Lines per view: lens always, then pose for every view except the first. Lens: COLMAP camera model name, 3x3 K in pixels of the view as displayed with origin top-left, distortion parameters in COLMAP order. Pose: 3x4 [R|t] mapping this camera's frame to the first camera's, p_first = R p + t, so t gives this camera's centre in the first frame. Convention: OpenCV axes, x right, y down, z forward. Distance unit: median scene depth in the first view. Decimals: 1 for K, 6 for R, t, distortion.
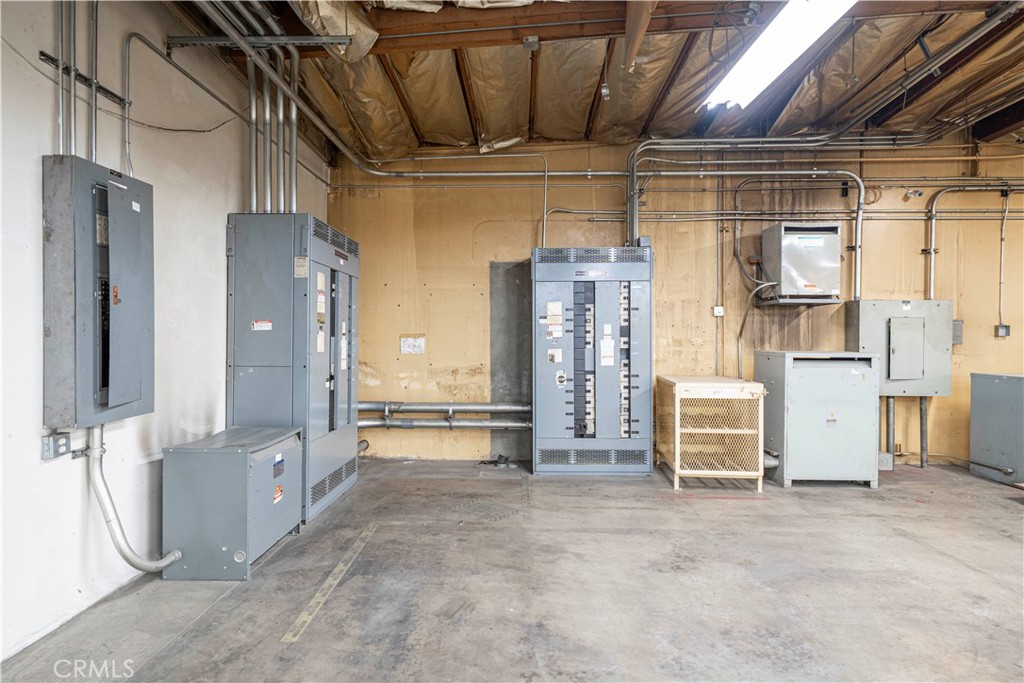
lens RADIAL K [[516.9, 0, 508.3], [0, 516.9, 338.7], [0, 0, 1]] dist [0.000642, 0.000140]
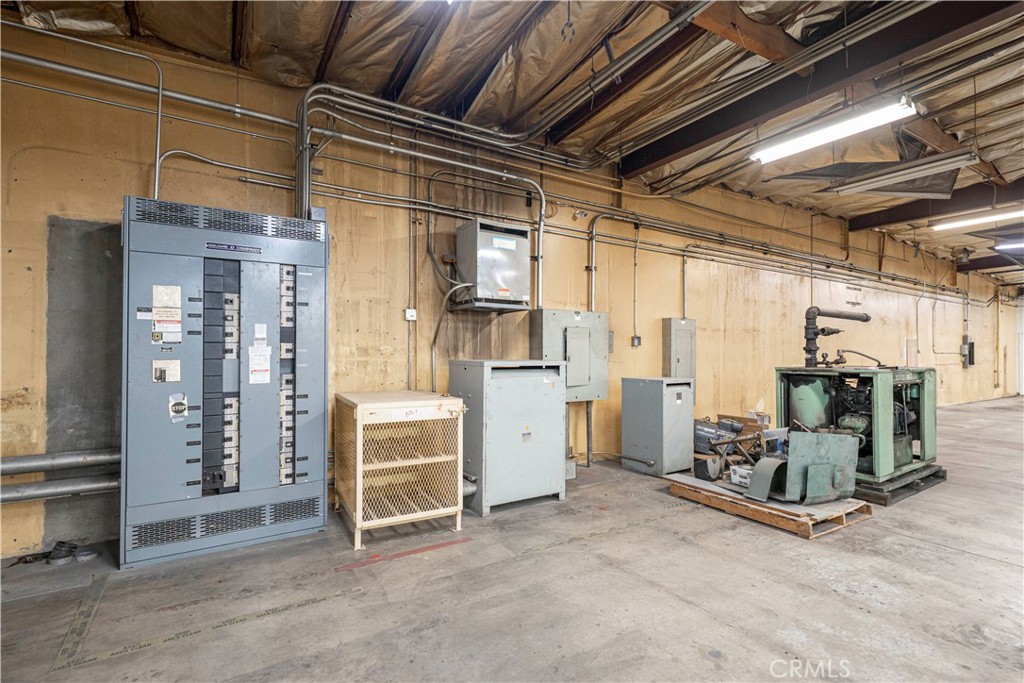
lens RADIAL K [[487.8, 0, 513.0], [0, 487.8, 343.6], [0, 0, 1]] dist [0.004283, 0.000211]
pose [[0.825278, 0.008341, 0.564664, 0.096528], [0.001278, 0.999861, -0.016638, 0.009303], [-0.564725, 0.014453, 0.825153, 0.254640]]
